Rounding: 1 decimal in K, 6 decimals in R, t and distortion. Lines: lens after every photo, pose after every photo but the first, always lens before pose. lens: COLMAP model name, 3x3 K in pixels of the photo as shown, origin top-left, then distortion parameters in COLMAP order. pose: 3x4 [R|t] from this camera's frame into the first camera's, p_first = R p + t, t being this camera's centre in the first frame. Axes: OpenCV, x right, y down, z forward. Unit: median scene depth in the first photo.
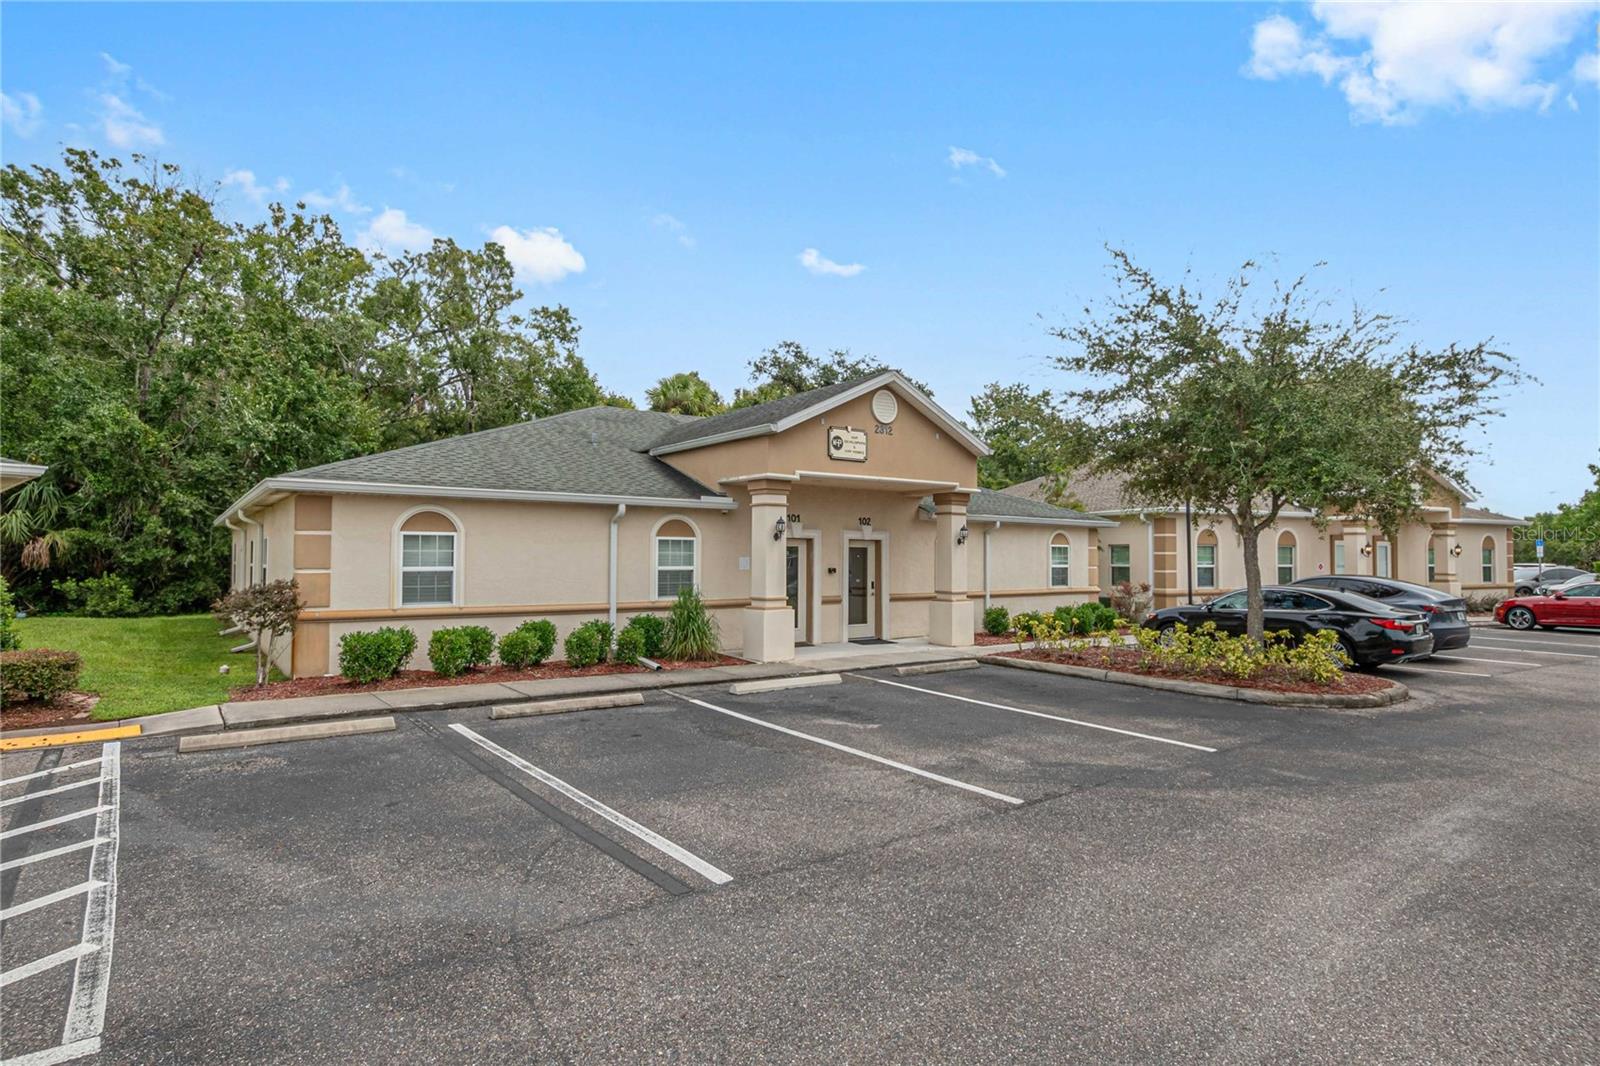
lens RADIAL K [[863.8, 0, 799.1], [0, 863.8, 536.5], [0, 0, 1]] dist [-0.021004, 0.000302]
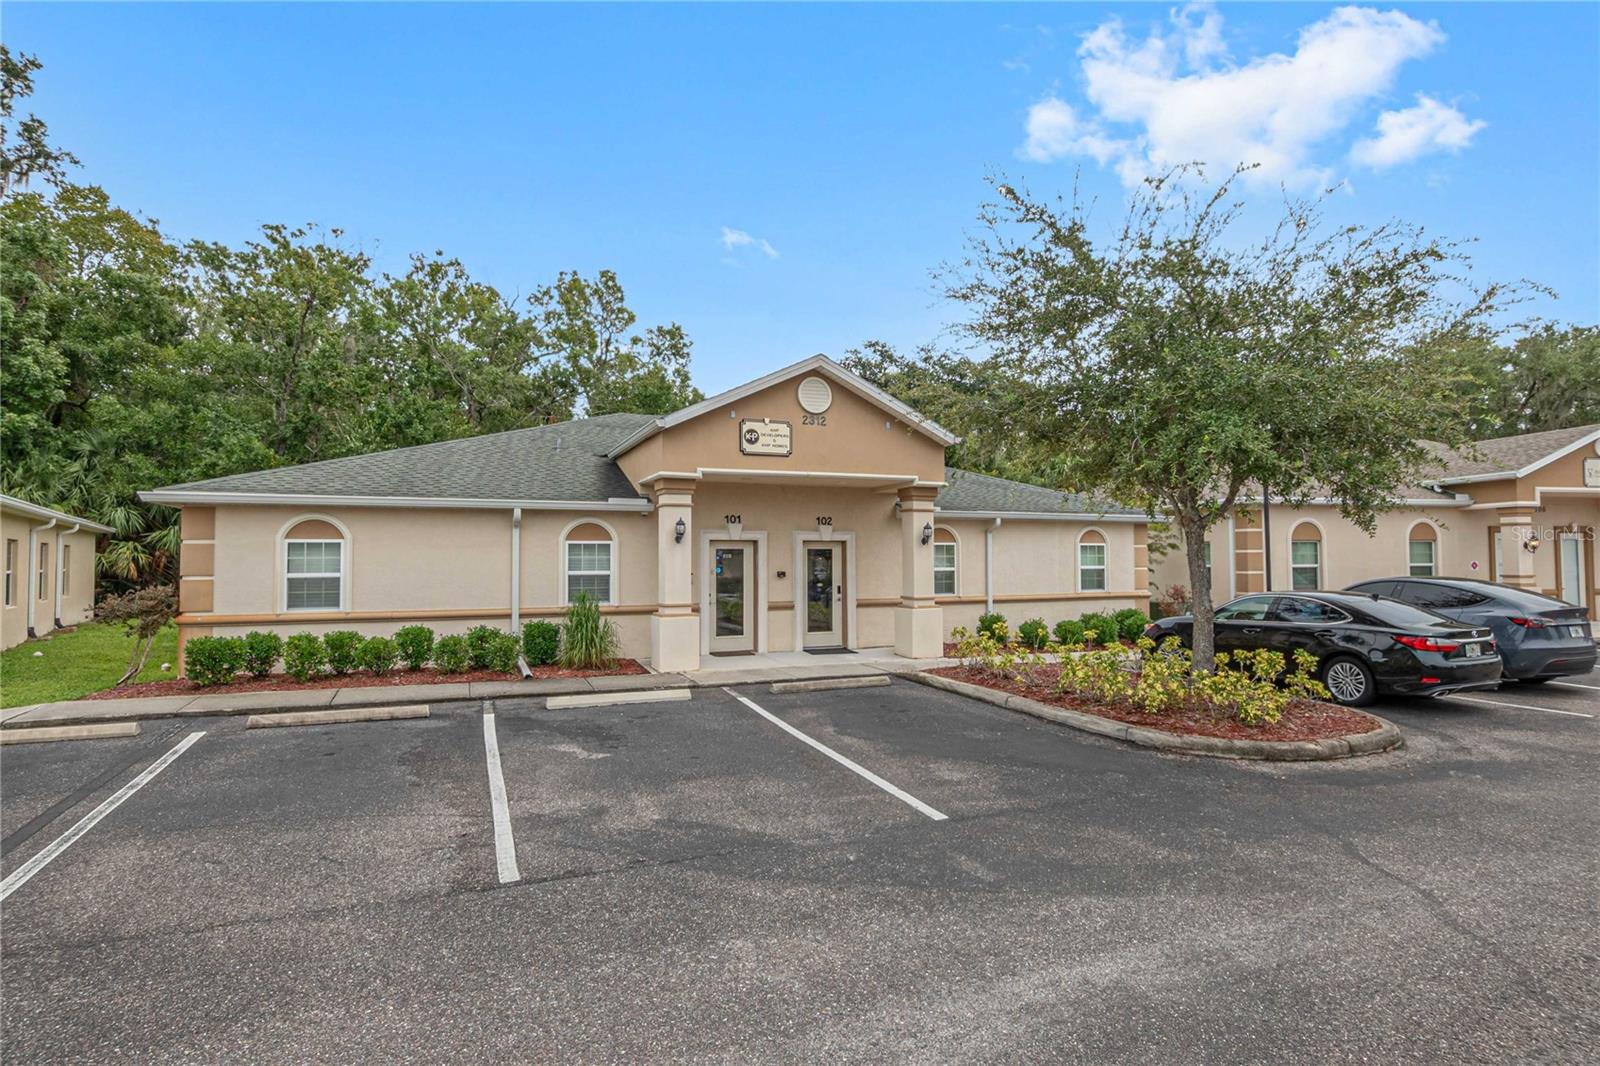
lens RADIAL K [[821.6, 0, 800.4], [0, 821.6, 532.4], [0, 0, 1]] dist [-0.024927, 0.001651]
pose [[0.968356, -0.016822, -0.249005, 0.328714], [0.014699, 0.999838, -0.010381, 0.004262], [0.249139, 0.006392, 0.968447, 0.169315]]
